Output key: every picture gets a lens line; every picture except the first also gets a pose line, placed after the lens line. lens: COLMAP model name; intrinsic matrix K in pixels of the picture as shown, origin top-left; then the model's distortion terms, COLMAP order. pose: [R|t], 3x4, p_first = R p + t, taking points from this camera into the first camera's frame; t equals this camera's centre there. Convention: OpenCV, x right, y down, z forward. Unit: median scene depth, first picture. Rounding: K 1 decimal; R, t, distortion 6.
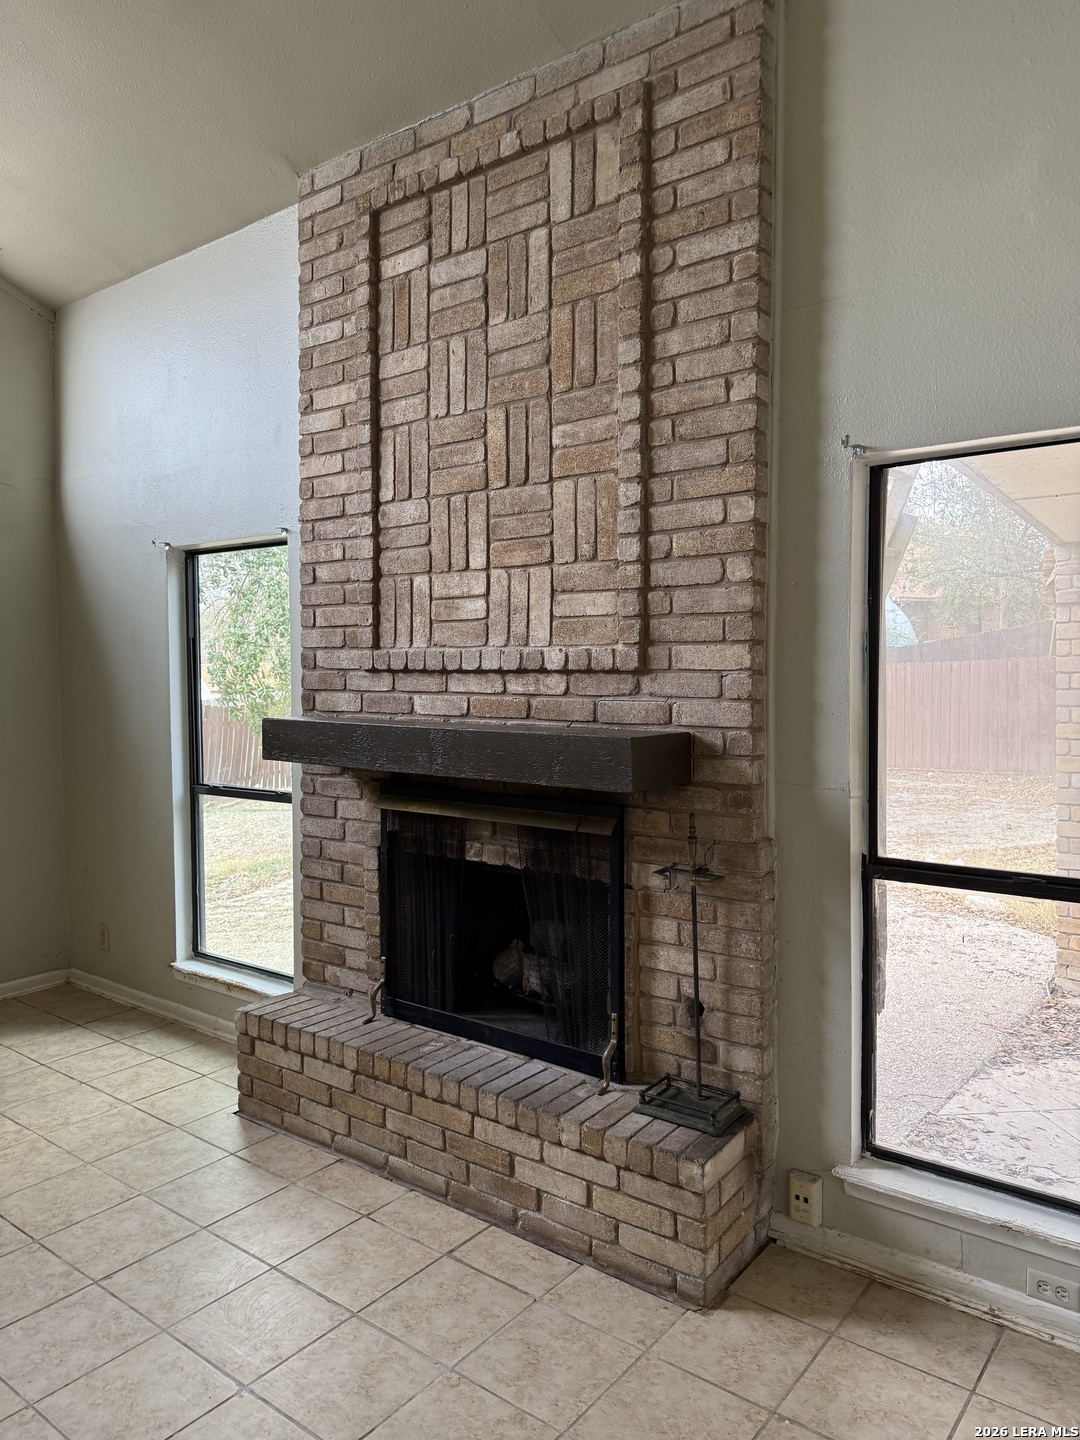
lens RADIAL K [[1016.9, 0, 552.1], [0, 1016.9, 734.6], [0, 0, 1]] dist [0.083447, -0.120891]
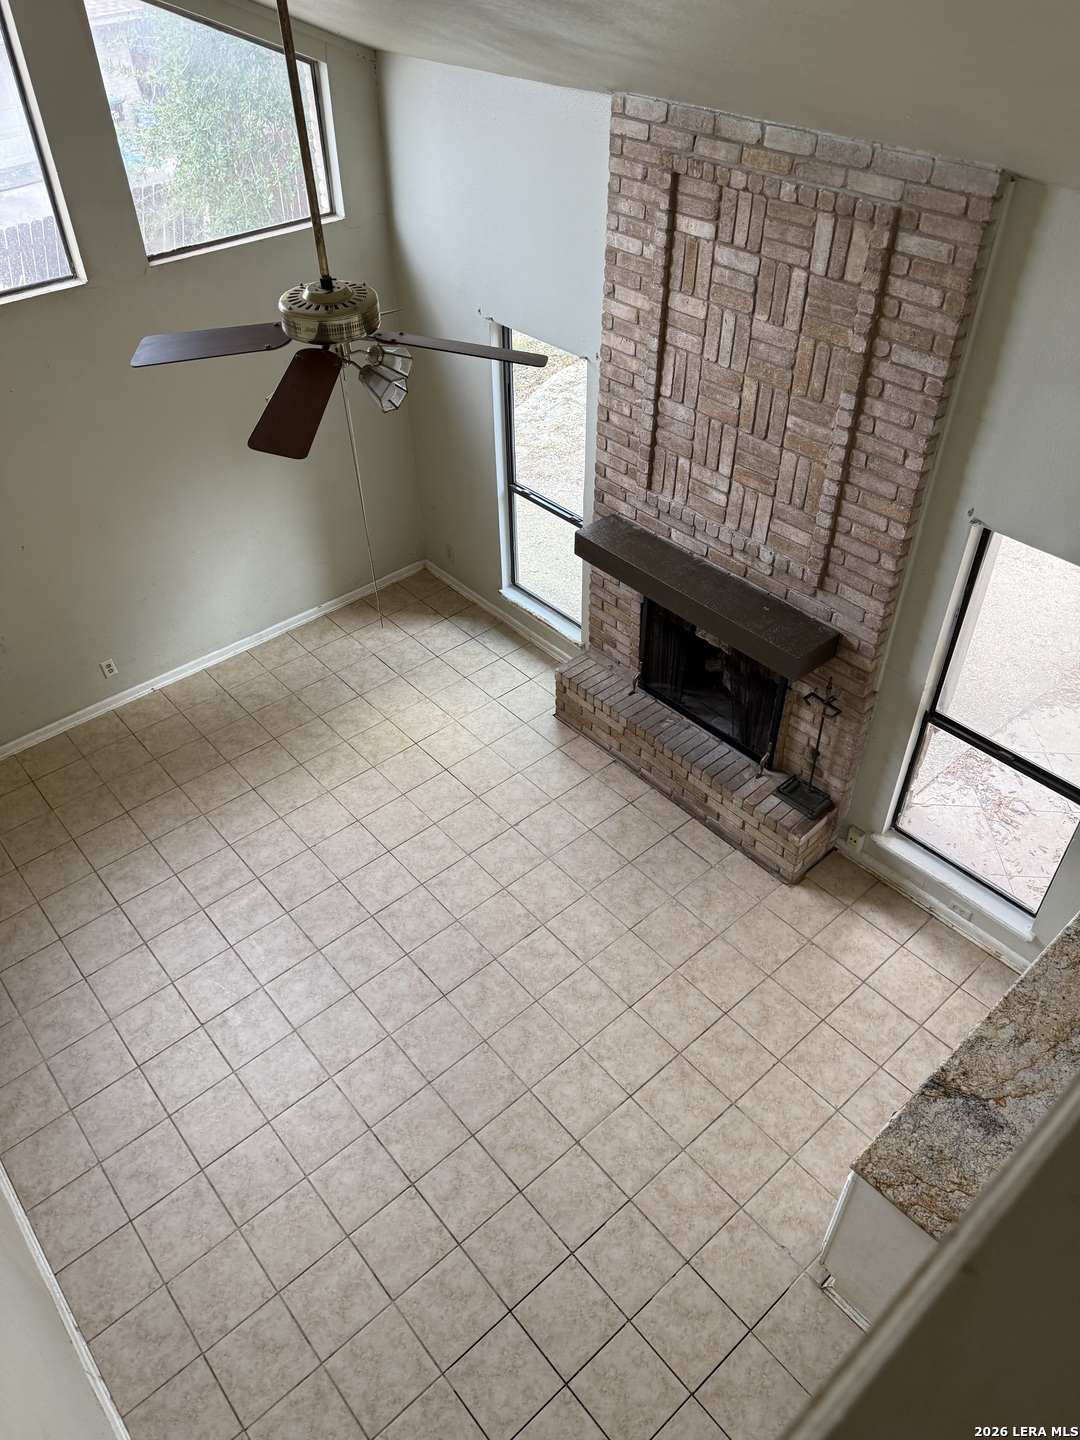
lens RADIAL K [[1016.9, 0, 509.3], [0, 1016.9, 730.1], [0, 0, 1]] dist [0.083447, -0.120891]
pose [[0.975650, 0.123271, -0.181415, -0.066705], [0.015925, 0.785124, 0.619134, -0.870520], [0.218754, -0.606947, 0.764043, -0.484473]]
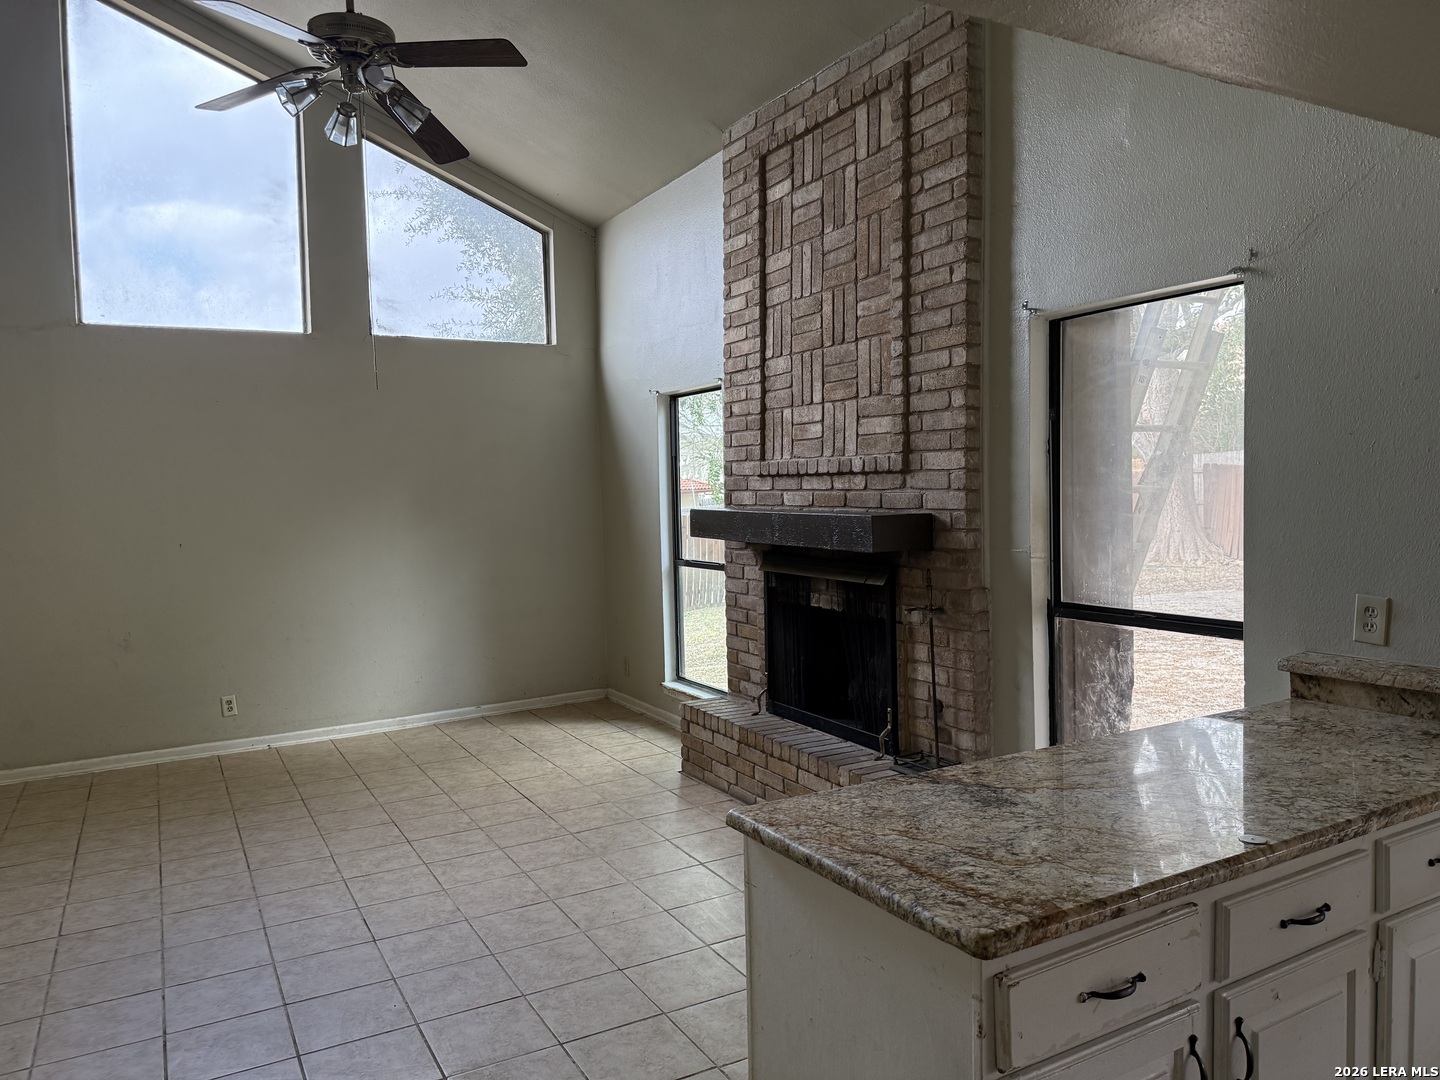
lens RADIAL K [[1016.9, 0, 702.6], [0, 1016.9, 565.5], [0, 0, 1]] dist [0.083447, -0.120891]
pose [[0.913516, 0.011853, -0.406631, 0.395249], [-0.001754, 0.999681, 0.025198, 0.033011], [0.406800, -0.022305, 0.913245, -0.415309]]
